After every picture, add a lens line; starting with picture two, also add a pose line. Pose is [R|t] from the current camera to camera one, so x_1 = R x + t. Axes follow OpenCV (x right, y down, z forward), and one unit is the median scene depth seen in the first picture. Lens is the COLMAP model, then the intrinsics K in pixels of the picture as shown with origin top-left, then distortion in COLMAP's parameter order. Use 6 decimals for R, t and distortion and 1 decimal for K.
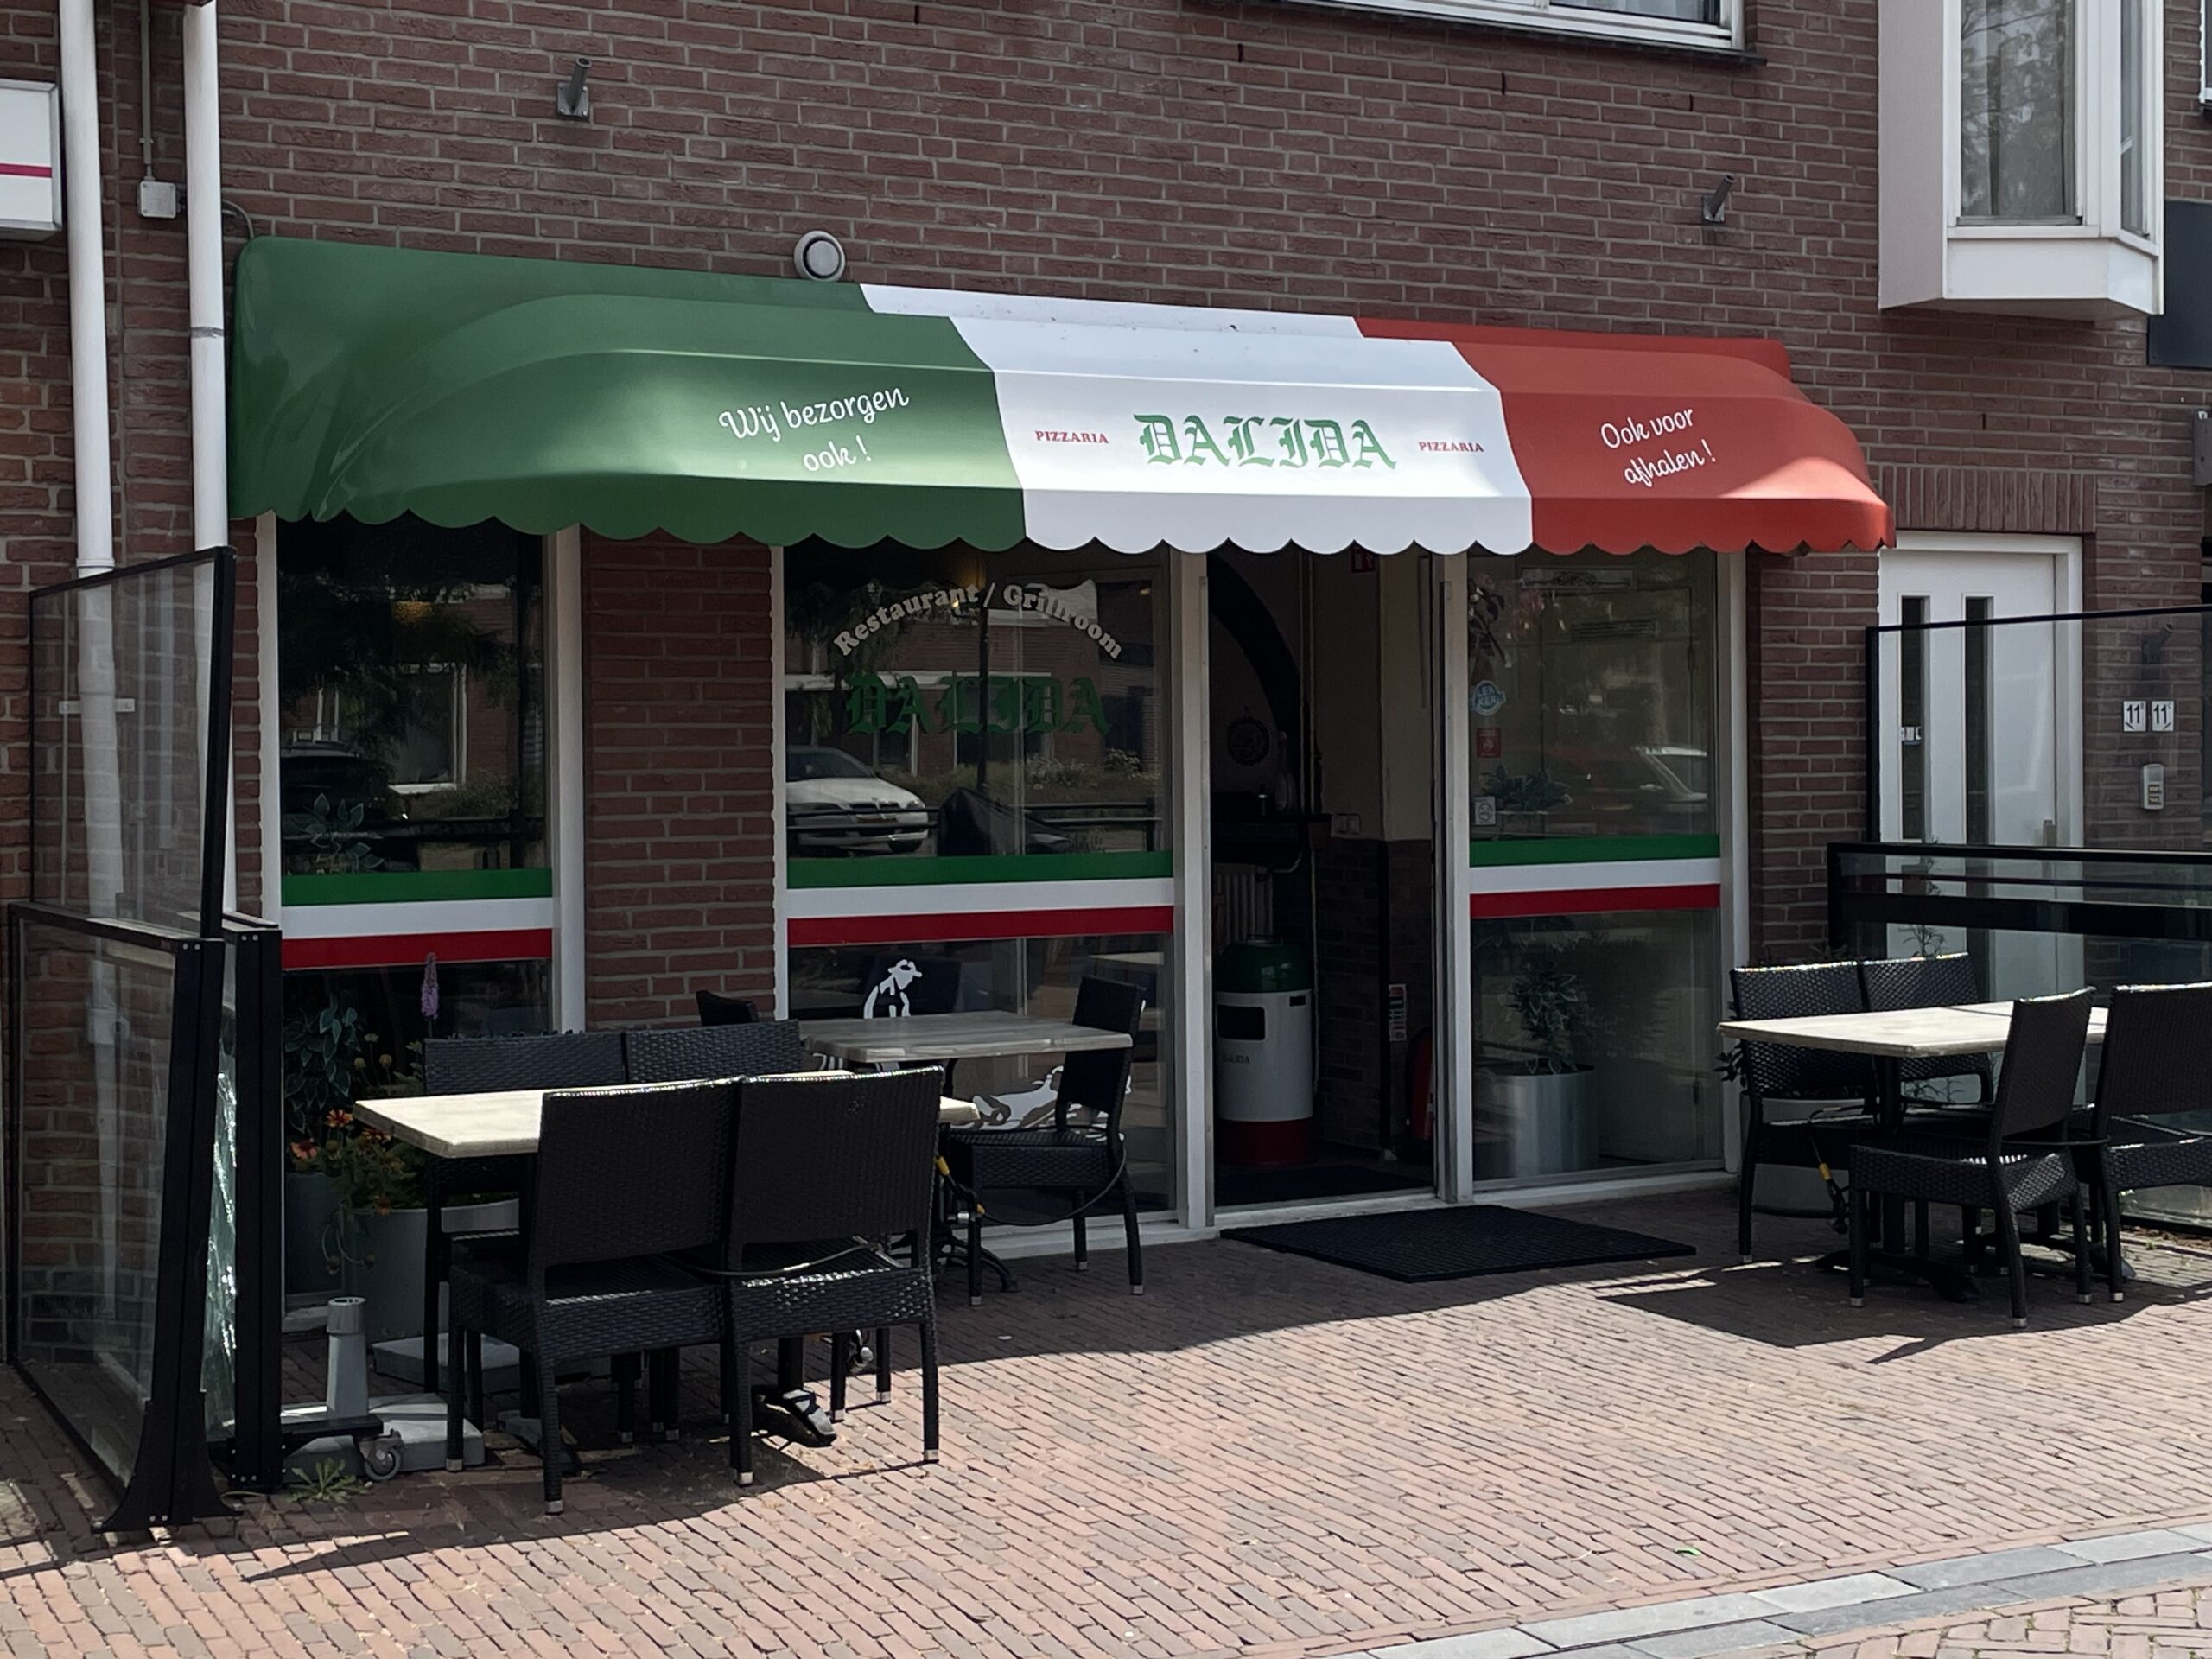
lens RADIAL K [[3243.0, 0, 1096.4], [0, 3243.0, 809.2], [0, 0, 1]] dist [0.088558, 0.000000]
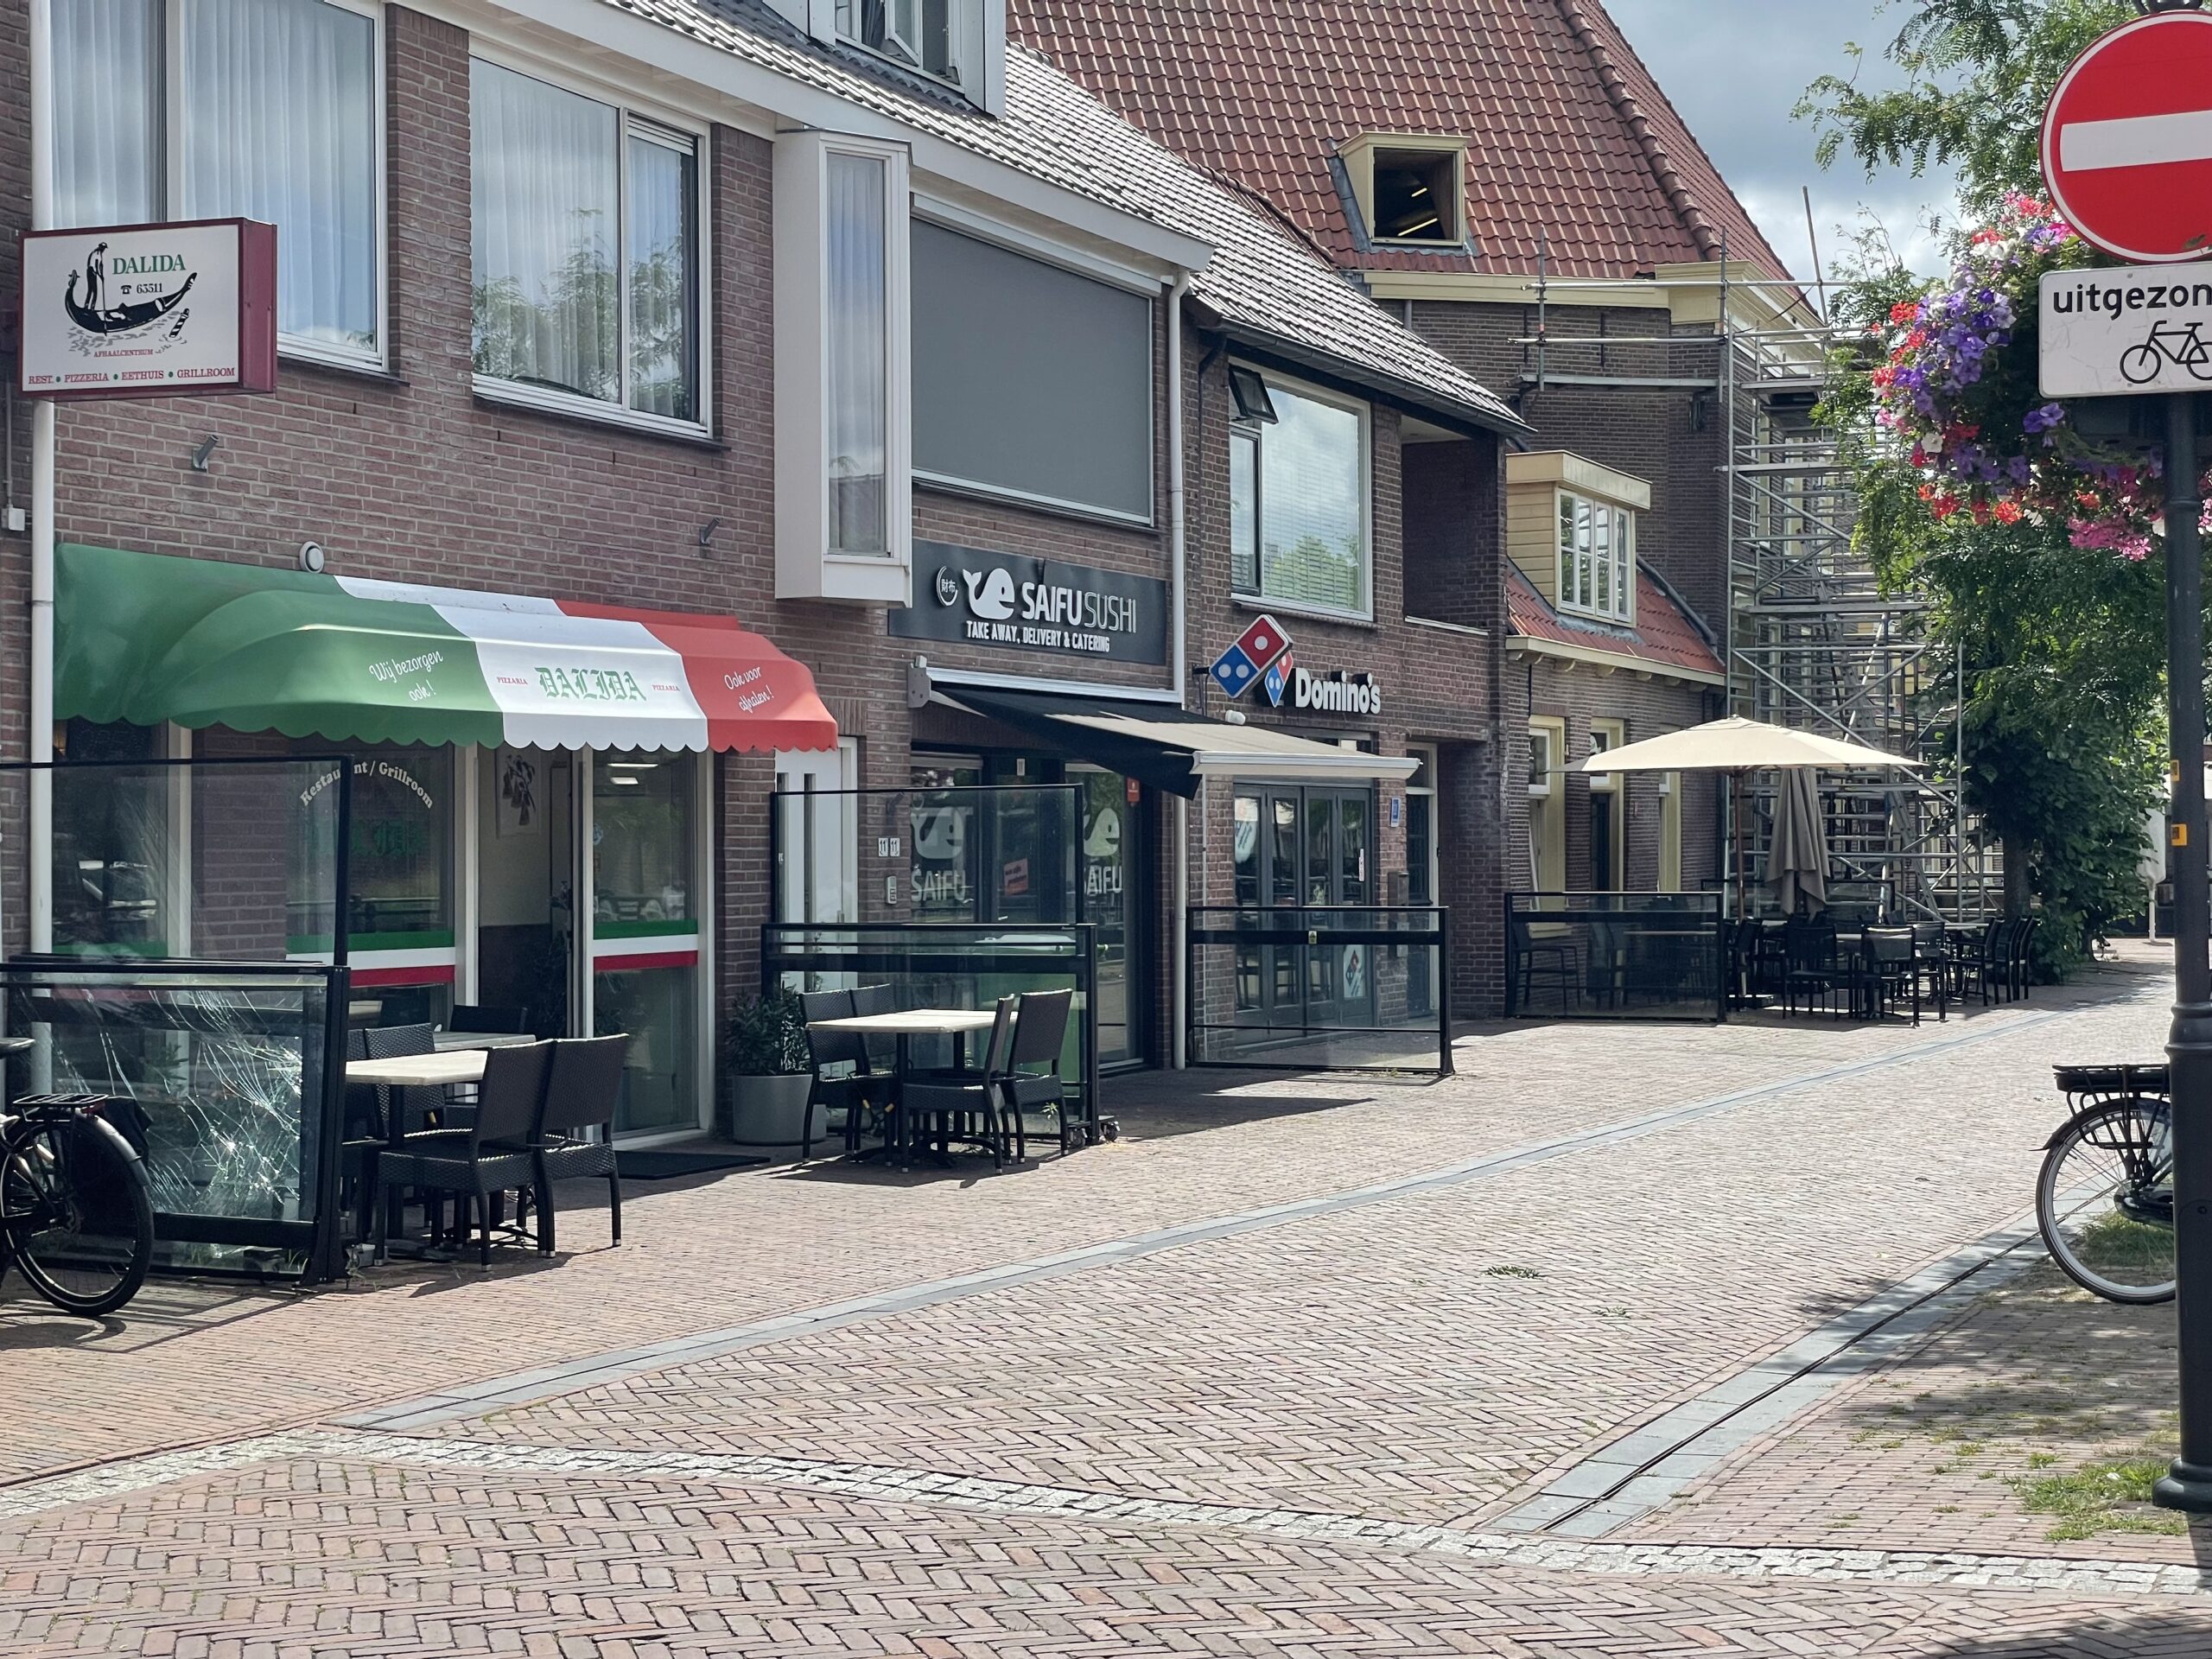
lens RADIAL K [[3319.6, 0, 1109.1], [0, 3319.6, 827.7], [0, 0, 1]] dist [0.087386, 0.000000]
pose [[0.825515, 0.007021, 0.564336, -0.620692], [0.011300, 0.999517, -0.028965, 0.013363], [-0.564267, 0.030288, 0.825037, -0.515752]]
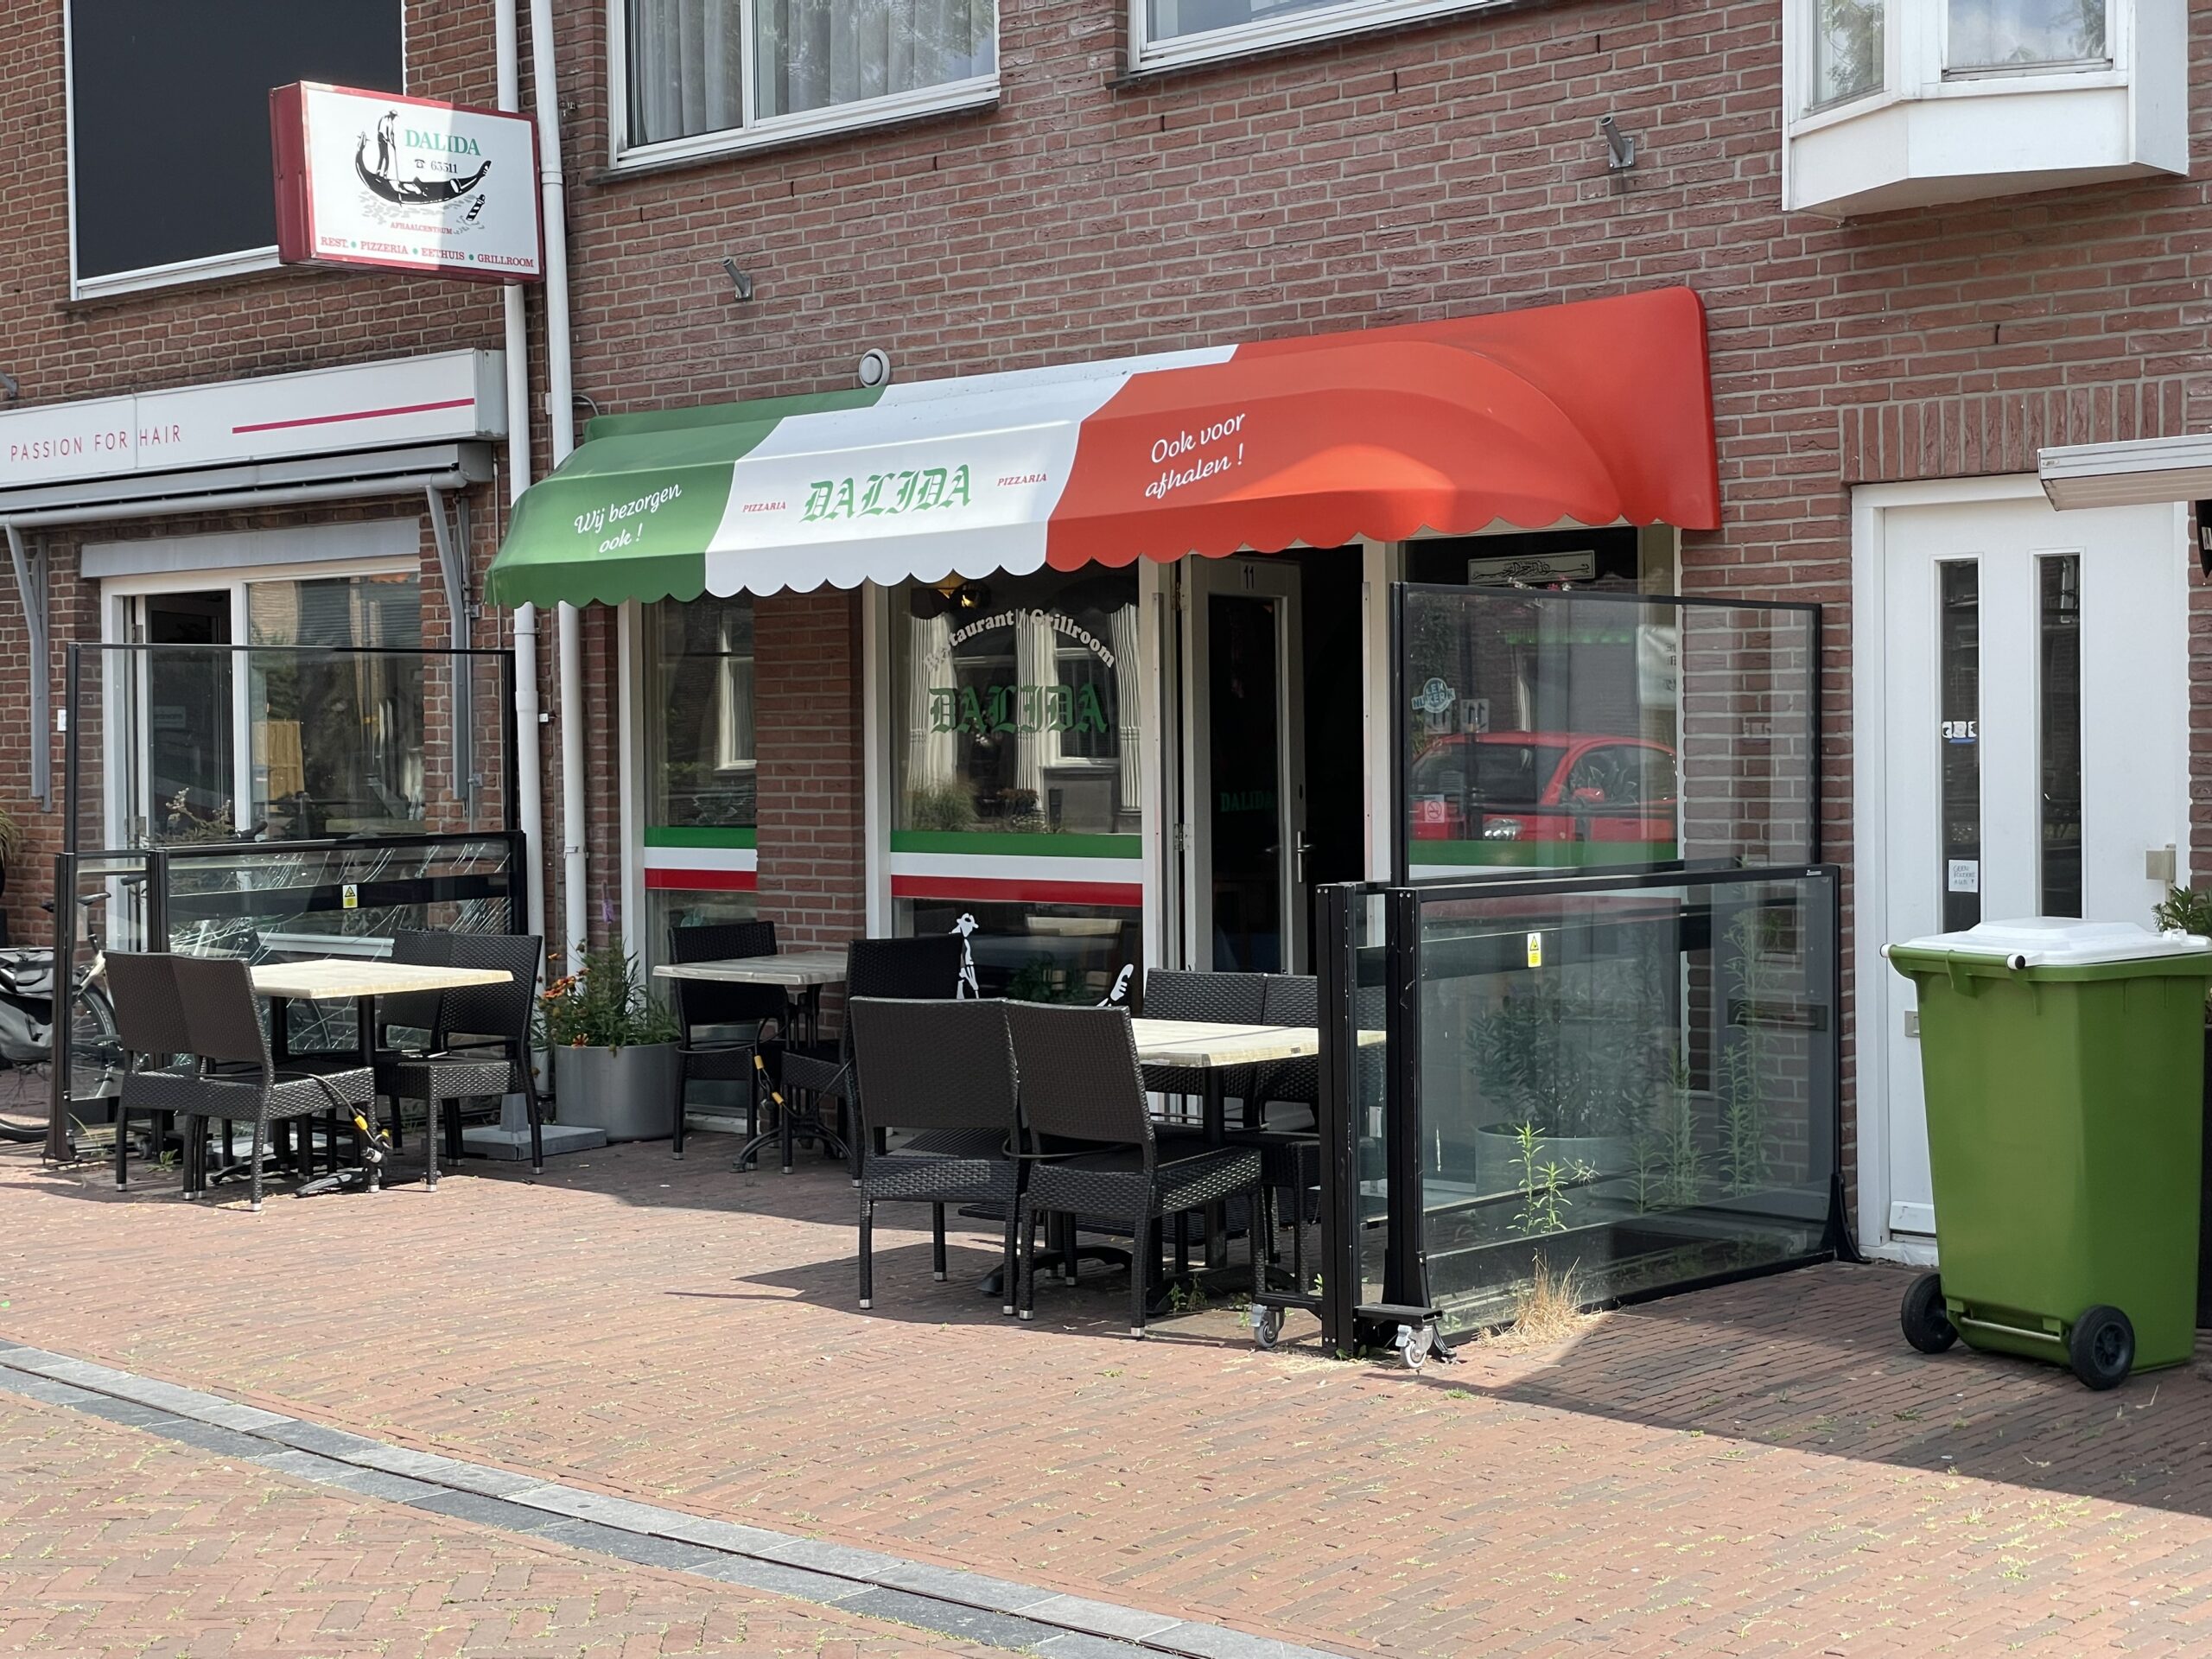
lens RADIAL K [[3319.6, 0, 1095.7], [0, 3319.6, 820.9], [0, 0, 1]] dist [0.087386, 0.000000]
pose [[0.298856, 0.028401, -0.953875, 1.103145], [-0.013355, 0.999584, 0.025578, -0.021446], [0.954205, 0.005095, 0.299111, 0.620830]]
